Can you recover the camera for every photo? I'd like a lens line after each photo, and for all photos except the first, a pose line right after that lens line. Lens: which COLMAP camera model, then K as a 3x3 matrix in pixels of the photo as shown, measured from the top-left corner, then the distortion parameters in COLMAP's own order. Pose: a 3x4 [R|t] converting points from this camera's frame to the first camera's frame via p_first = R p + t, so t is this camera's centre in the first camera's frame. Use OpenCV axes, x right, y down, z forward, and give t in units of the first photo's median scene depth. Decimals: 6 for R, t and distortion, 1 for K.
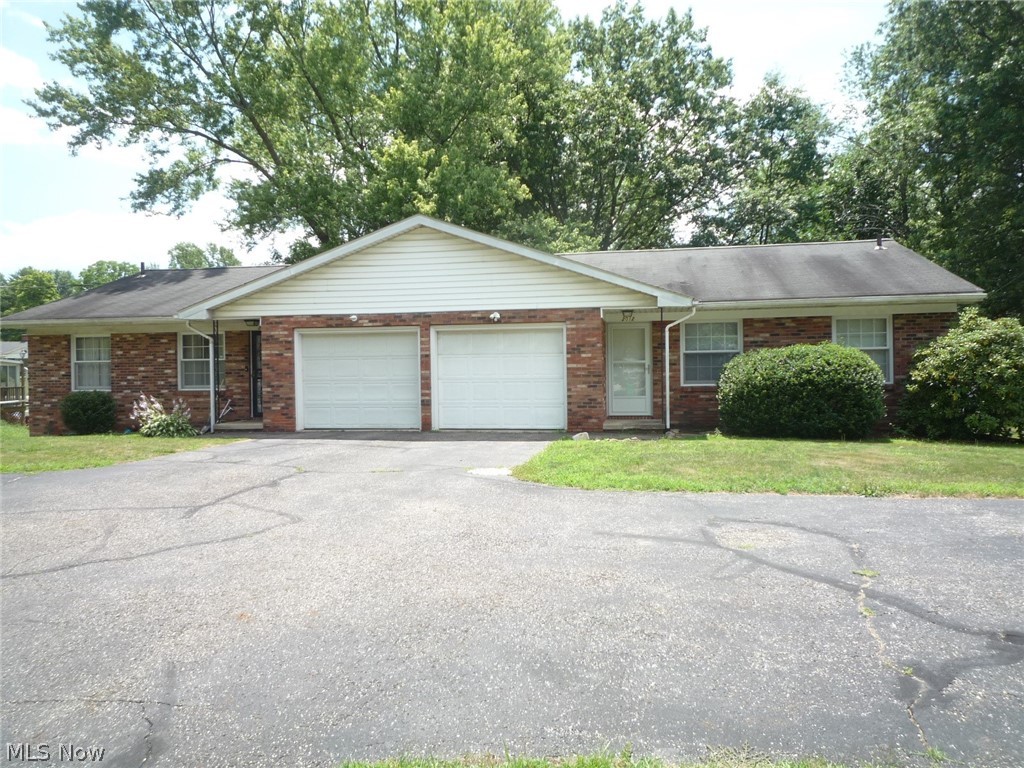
lens RADIAL K [[771.4, 0, 515.5], [0, 771.4, 385.3], [0, 0, 1]] dist [-0.005010, -0.037080]
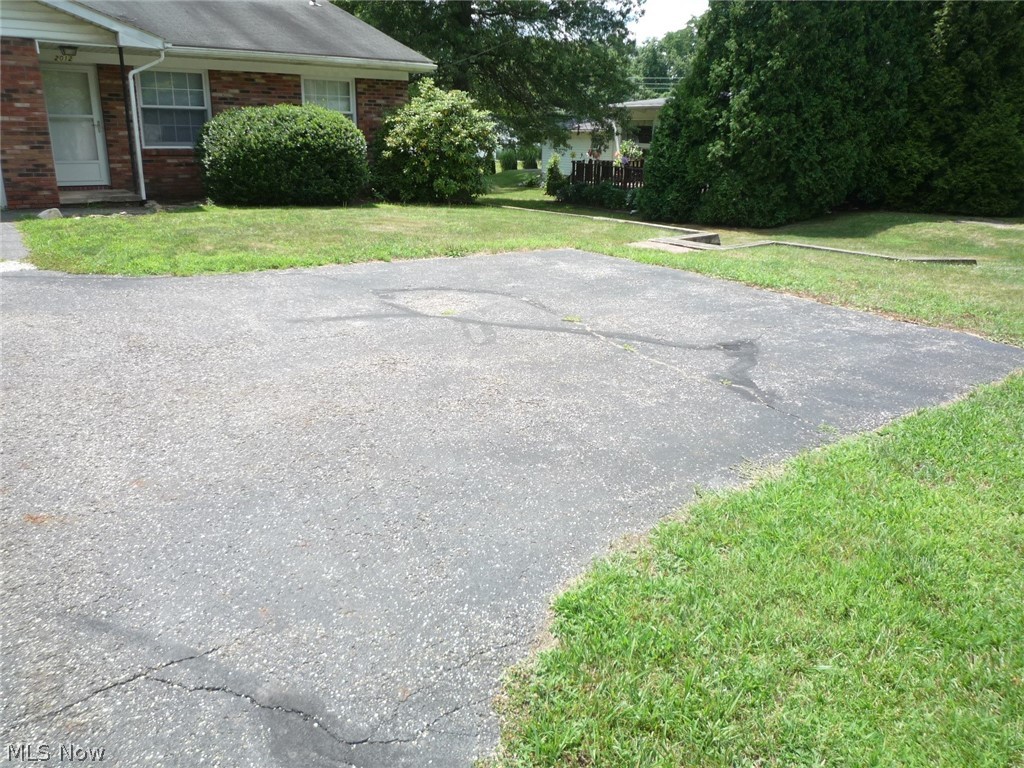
lens RADIAL K [[771.4, 0, 515.5], [0, 771.4, 385.3], [0, 0, 1]] dist [-0.005010, -0.037080]
pose [[0.668340, -0.199256, 0.716672, -0.182159], [-0.019220, 0.958508, 0.284417, 0.003381], [-0.743608, -0.203861, 0.636779, 0.116677]]
